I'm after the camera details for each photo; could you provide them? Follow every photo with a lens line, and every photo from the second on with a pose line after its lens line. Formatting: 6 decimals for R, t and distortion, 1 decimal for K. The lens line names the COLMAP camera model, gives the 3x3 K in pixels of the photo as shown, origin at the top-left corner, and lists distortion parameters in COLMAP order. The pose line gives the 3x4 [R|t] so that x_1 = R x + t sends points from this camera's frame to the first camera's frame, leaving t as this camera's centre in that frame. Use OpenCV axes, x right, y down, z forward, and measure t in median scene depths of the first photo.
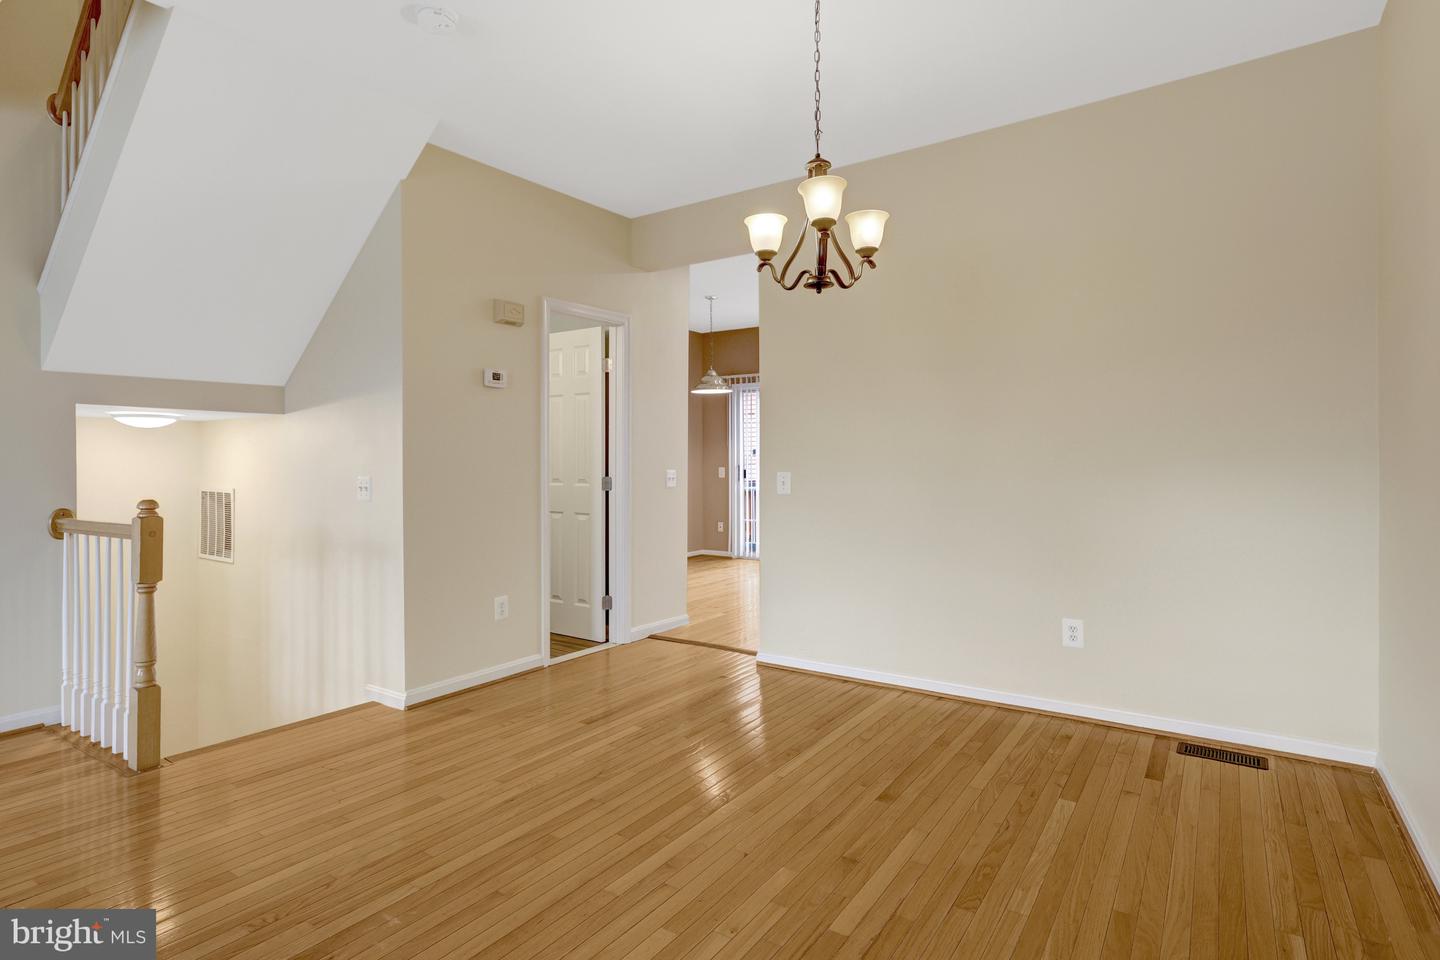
lens RADIAL K [[723.3, 0, 718.6], [0, 723.3, 469.2], [0, 0, 1]] dist [-0.018997, 0.000065]
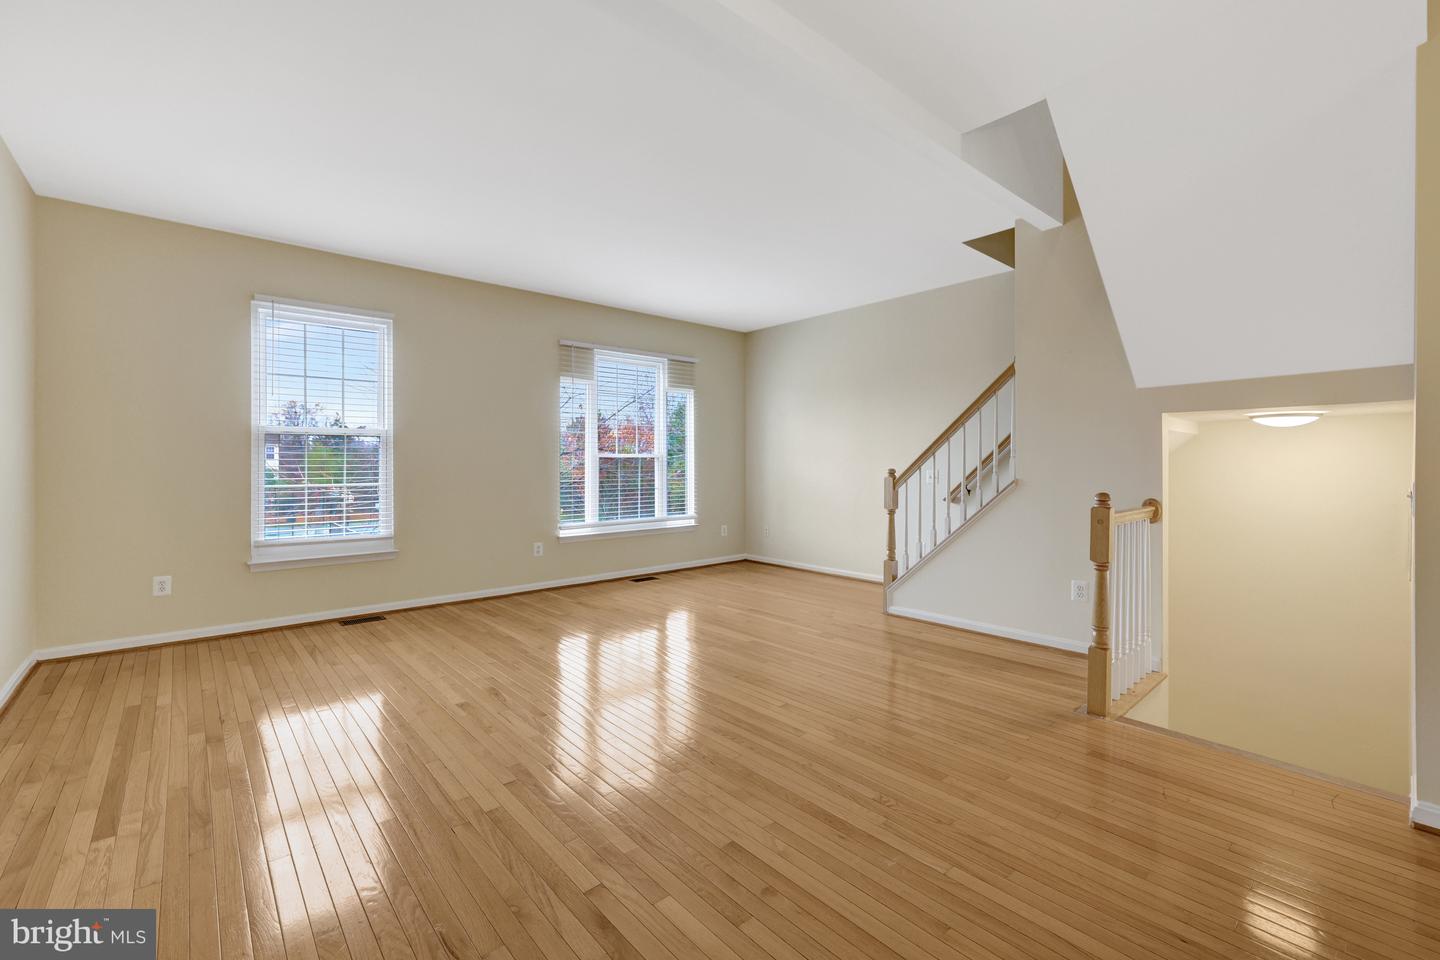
lens RADIAL K [[617.3, 0, 713.6], [0, 617.3, 462.8], [0, 0, 1]] dist [0.001567, 0.000042]
pose [[-0.250301, 0.004012, -0.968160, 0.379235], [-0.006478, 0.999962, 0.005819, -0.009729], [0.968146, 0.007728, -0.250265, 0.636930]]
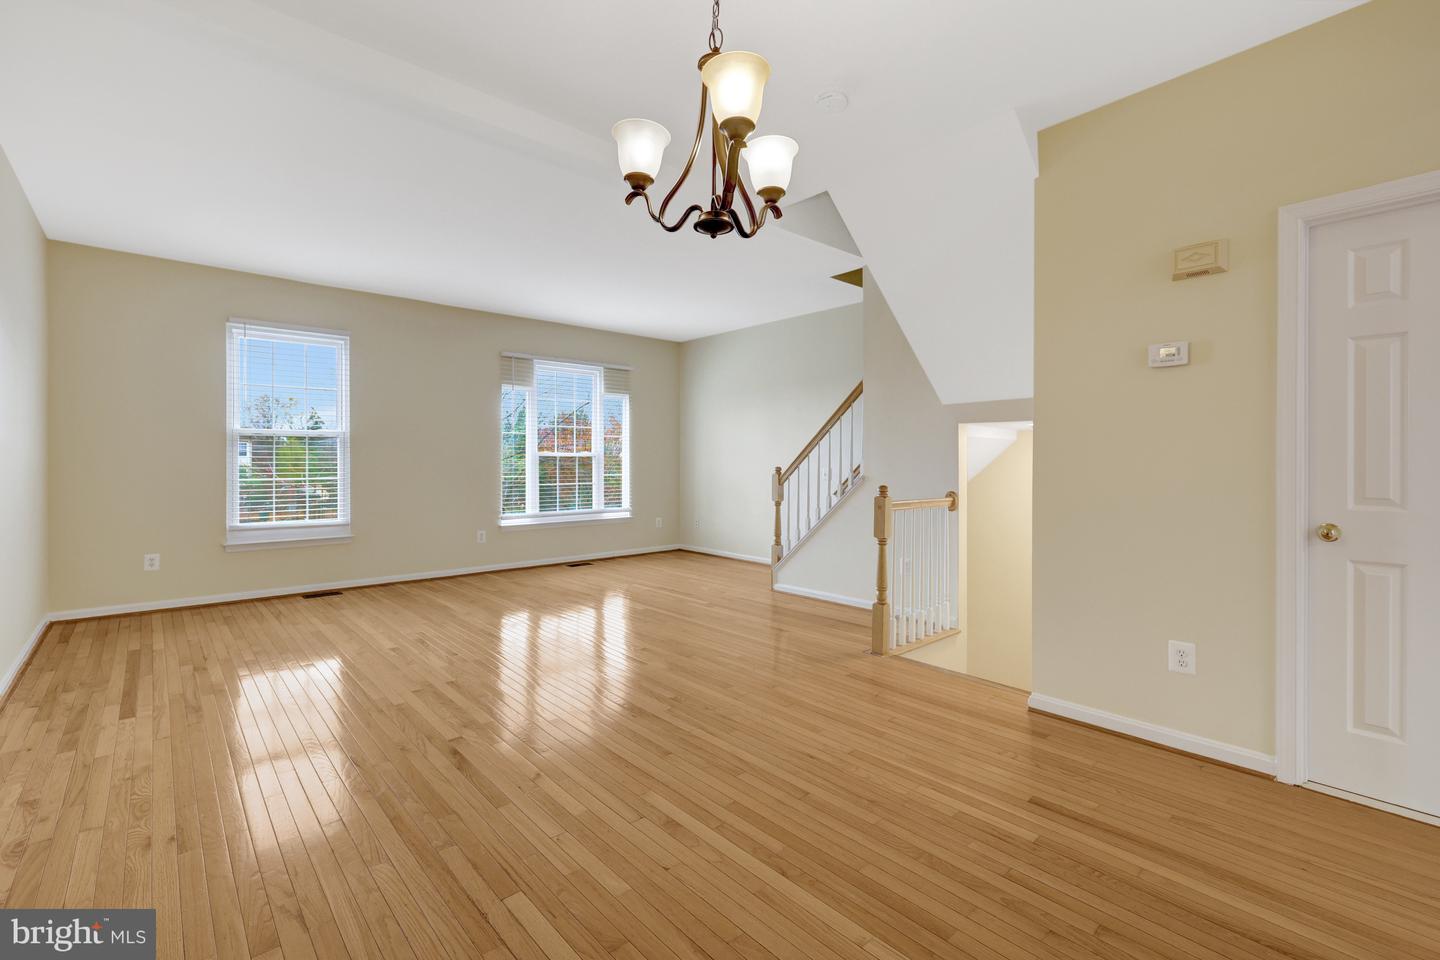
lens RADIAL K [[637.6, 0, 715.5], [0, 637.6, 463.0], [0, 0, 1]] dist [-0.000278, 0.000790]
pose [[-0.235486, 0.007461, -0.971849, 0.666262], [-0.009808, 0.999901, 0.010053, -0.017565], [0.971828, 0.011899, -0.235389, 0.981388]]
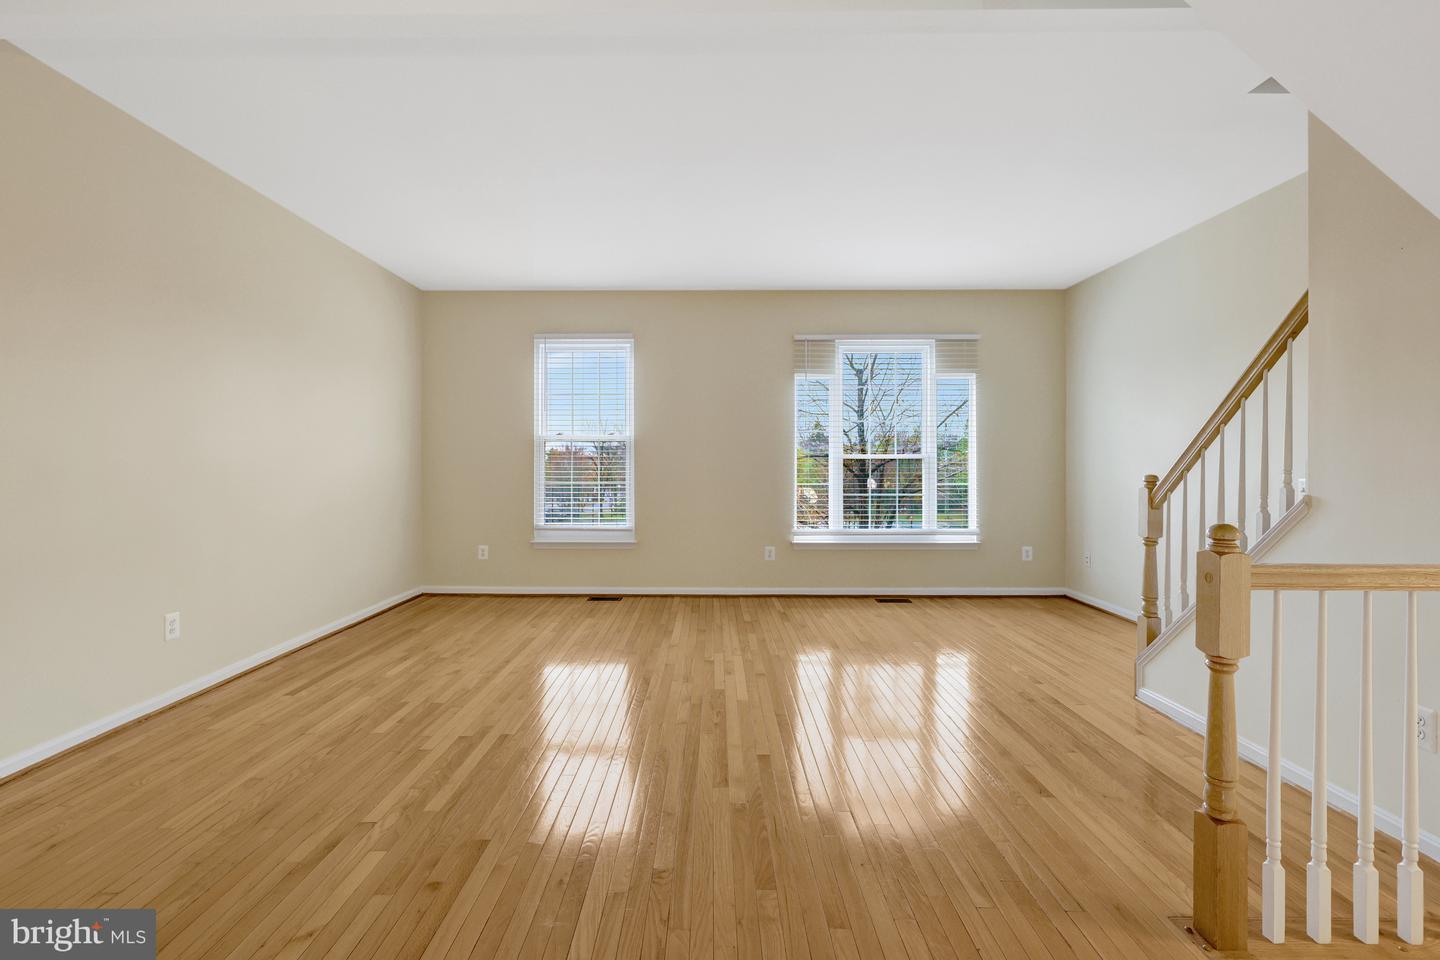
lens RADIAL K [[675.1, 0, 705.2], [0, 675.1, 462.0], [0, 0, 1]] dist [0.001187, 0.000094]
pose [[-0.830488, 0.002097, -0.557033, -0.068362], [-0.002249, 0.999972, 0.007116, -0.017536], [0.557033, 0.007163, -0.830460, 1.255056]]
